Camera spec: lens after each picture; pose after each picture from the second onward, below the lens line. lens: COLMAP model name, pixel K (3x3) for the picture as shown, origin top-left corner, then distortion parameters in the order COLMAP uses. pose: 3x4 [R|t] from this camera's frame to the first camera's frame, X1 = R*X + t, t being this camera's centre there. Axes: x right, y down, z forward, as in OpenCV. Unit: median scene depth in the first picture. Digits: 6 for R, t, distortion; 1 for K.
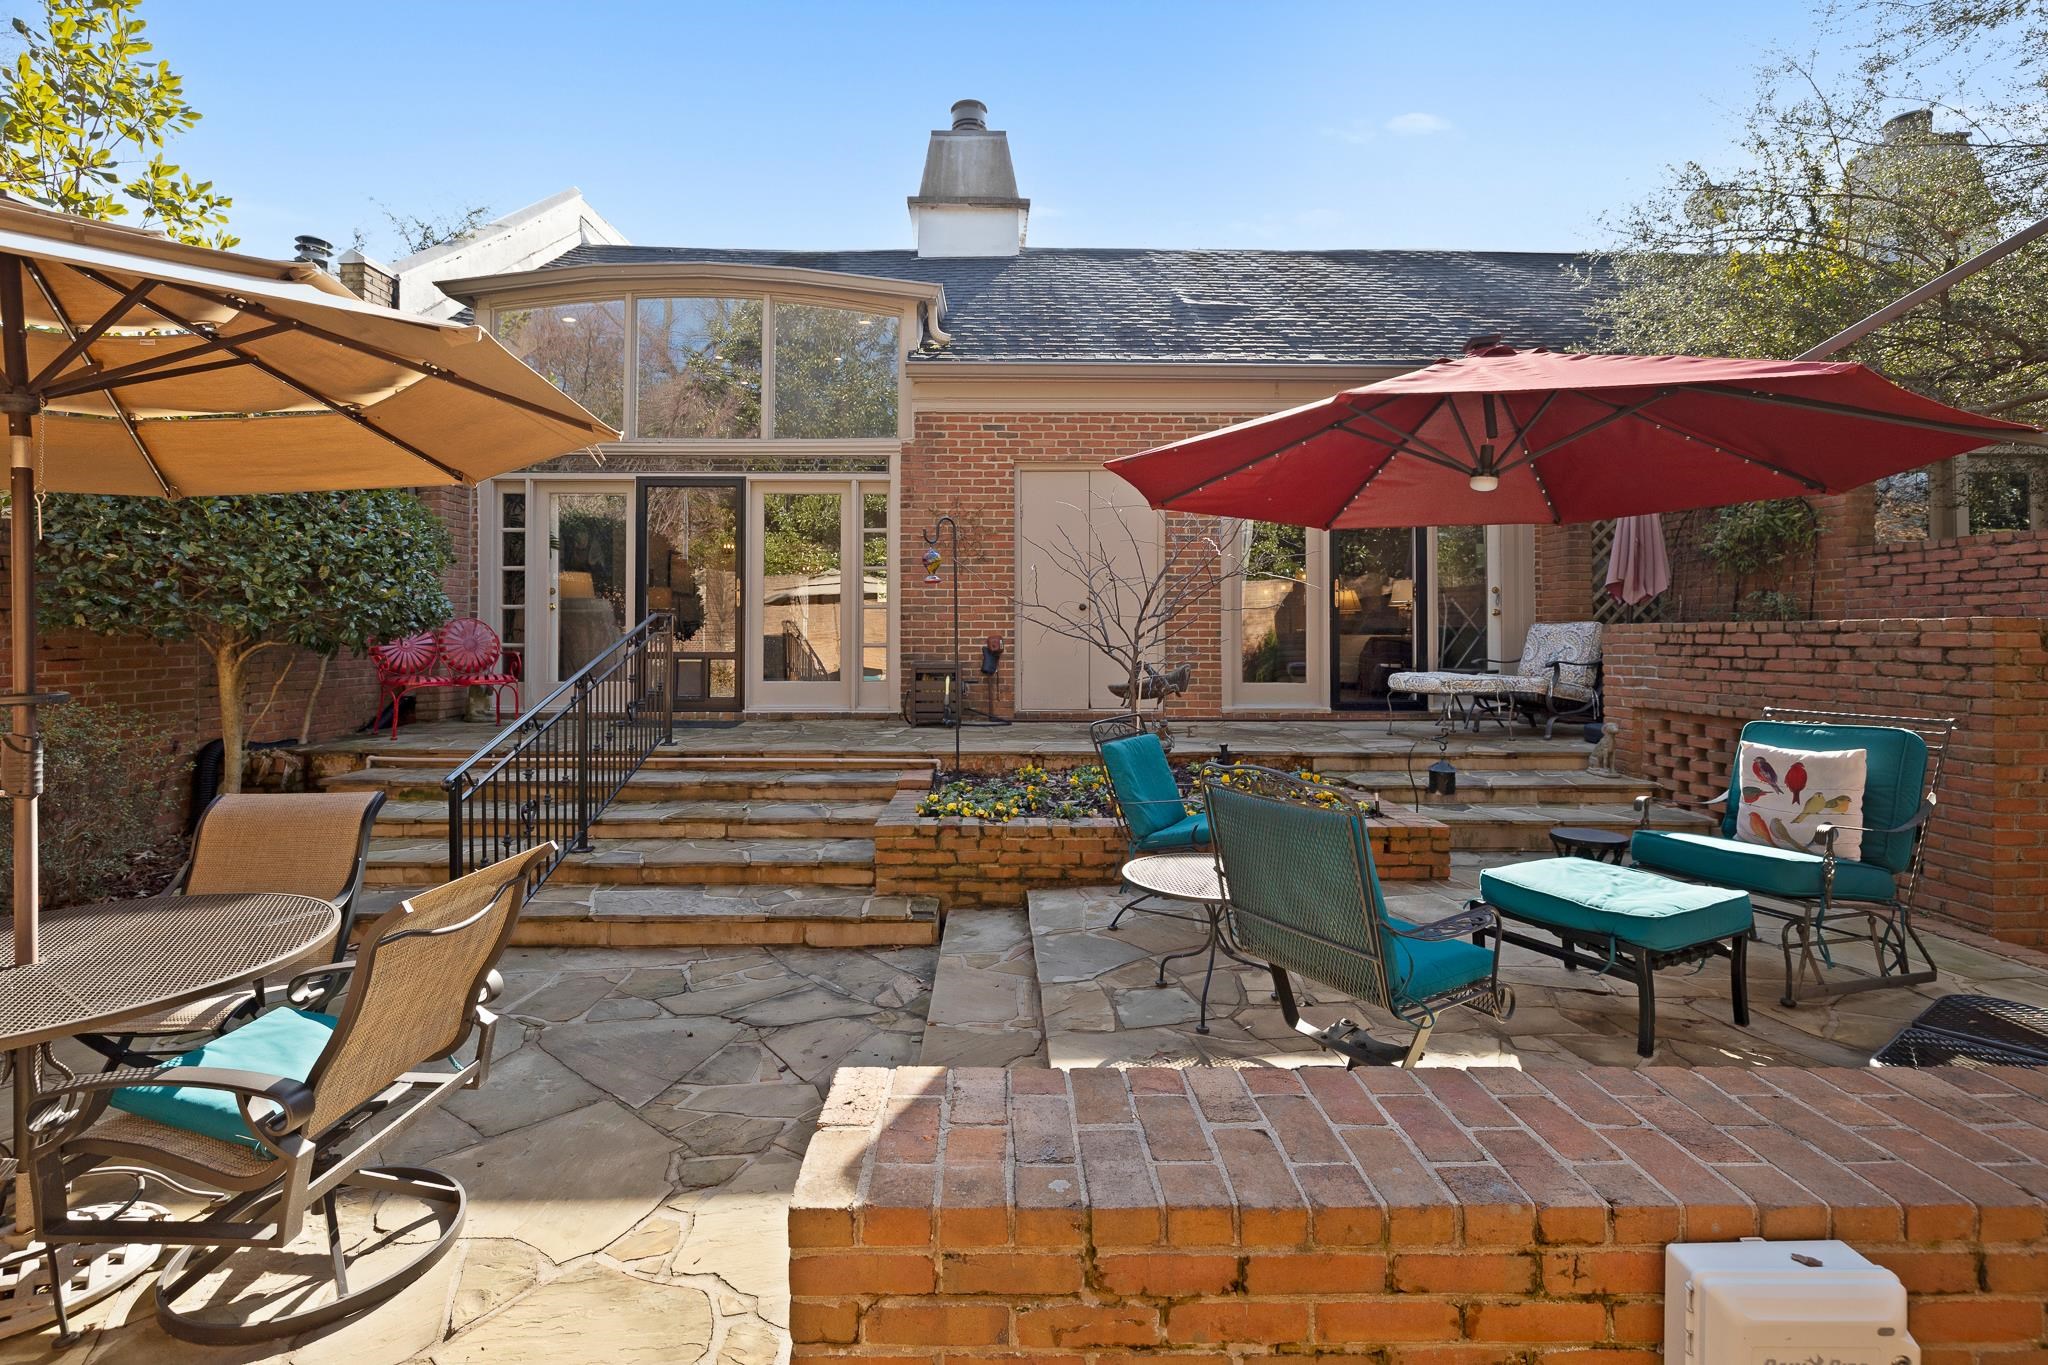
lens RADIAL K [[910.7, 0, 973.9], [0, 910.7, 615.9], [0, 0, 1]] dist [-0.003149, -0.000084]
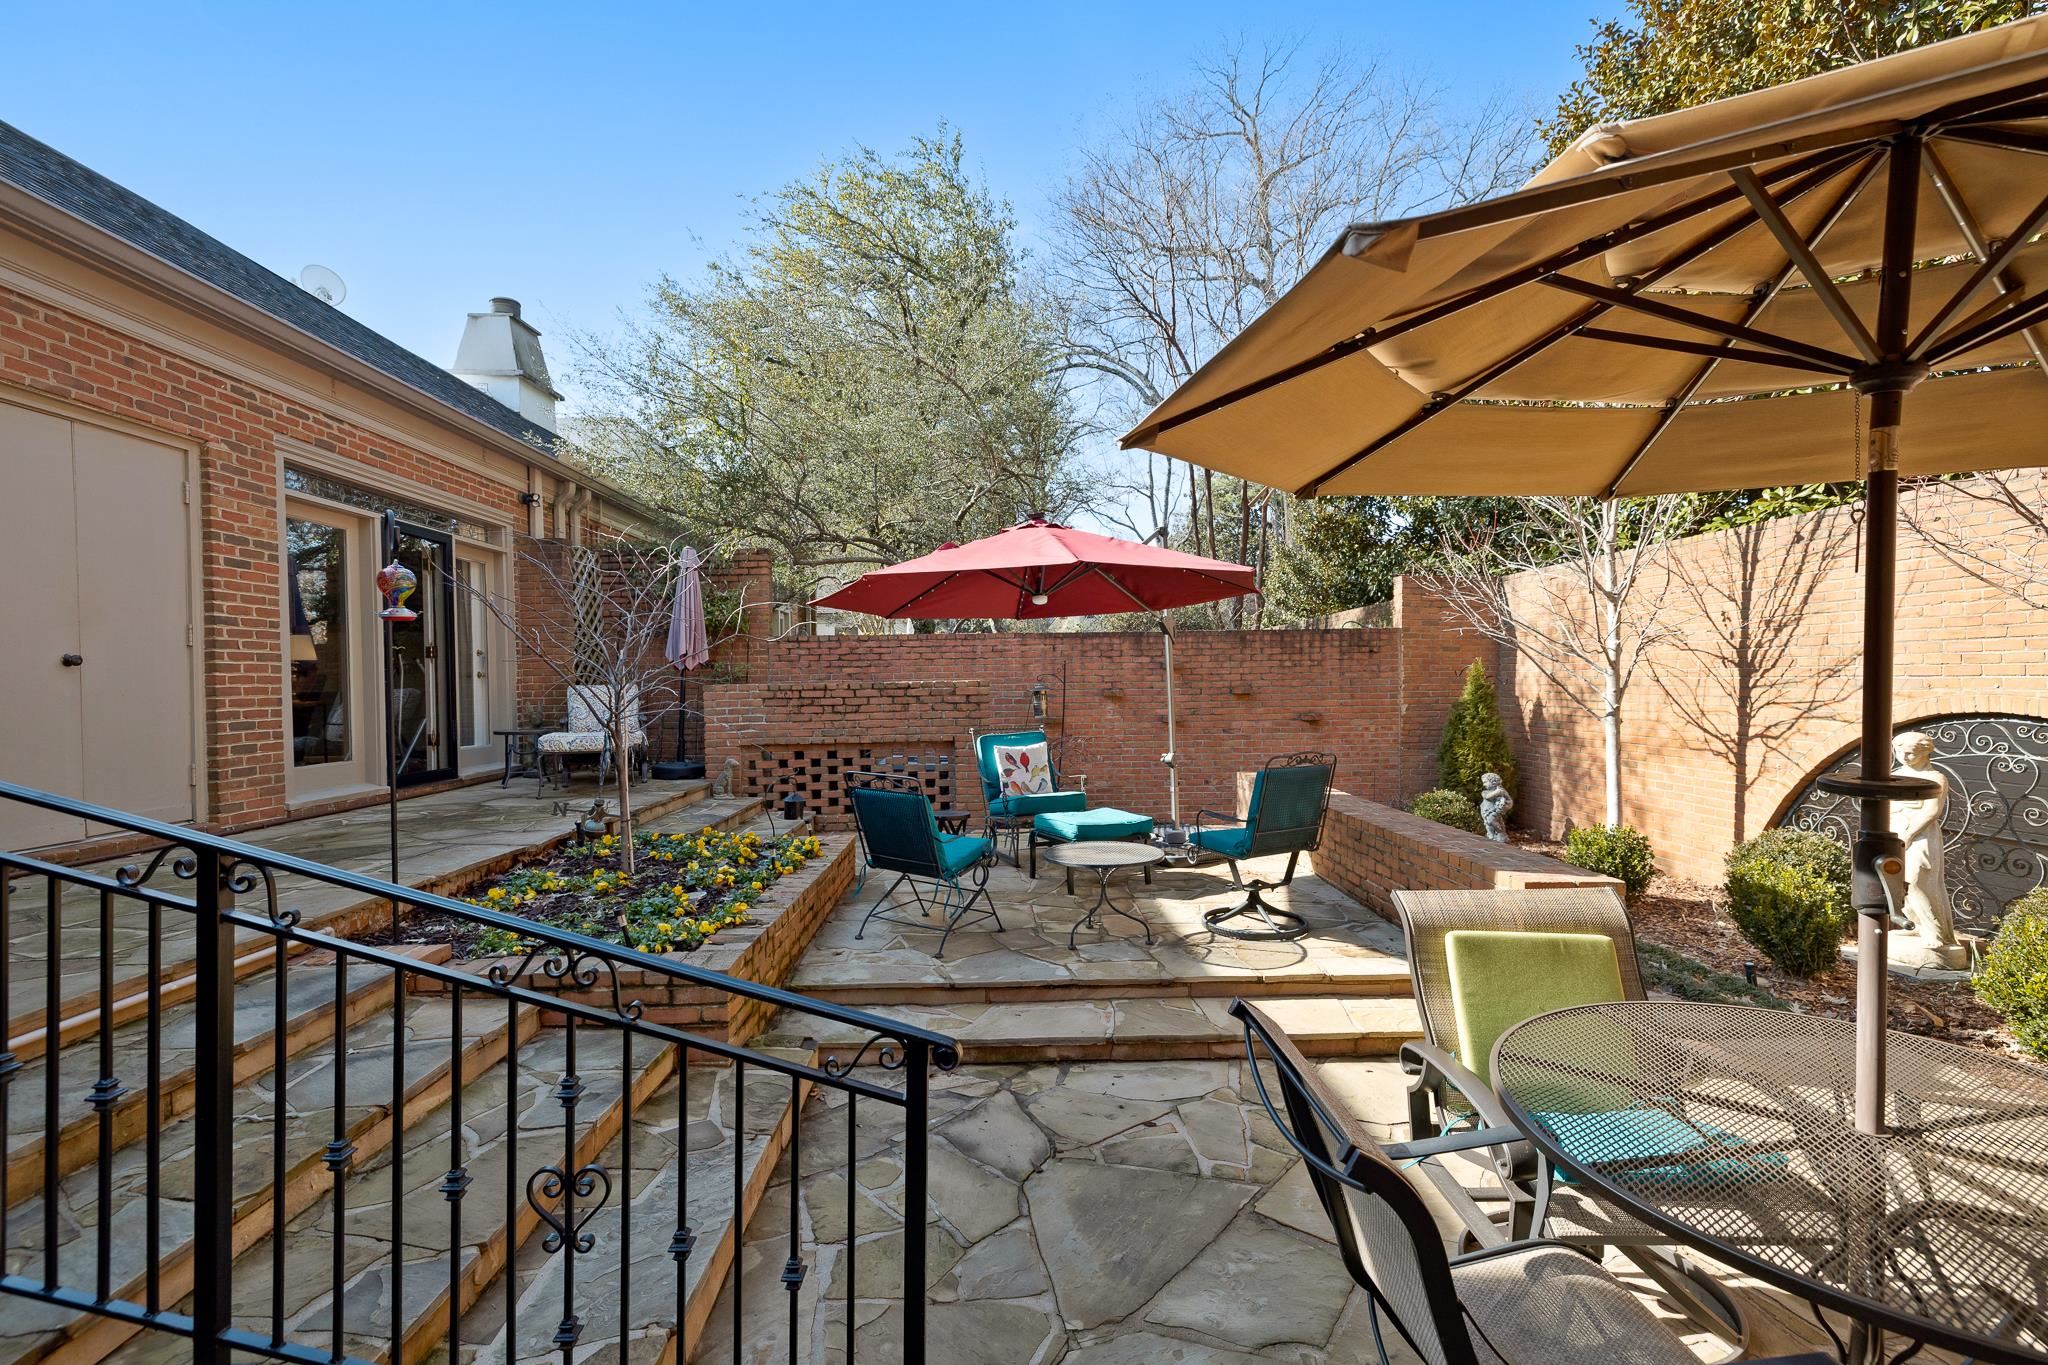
lens RADIAL K [[910.7, 0, 1004.3], [0, 910.7, 689.9], [0, 0, 1]] dist [-0.003149, -0.000084]
pose [[0.000271, -0.009983, 0.999950, -0.729854], [-0.002288, 0.999948, 0.009983, 0.002527], [-0.999997, -0.002291, 0.000249, 0.696464]]
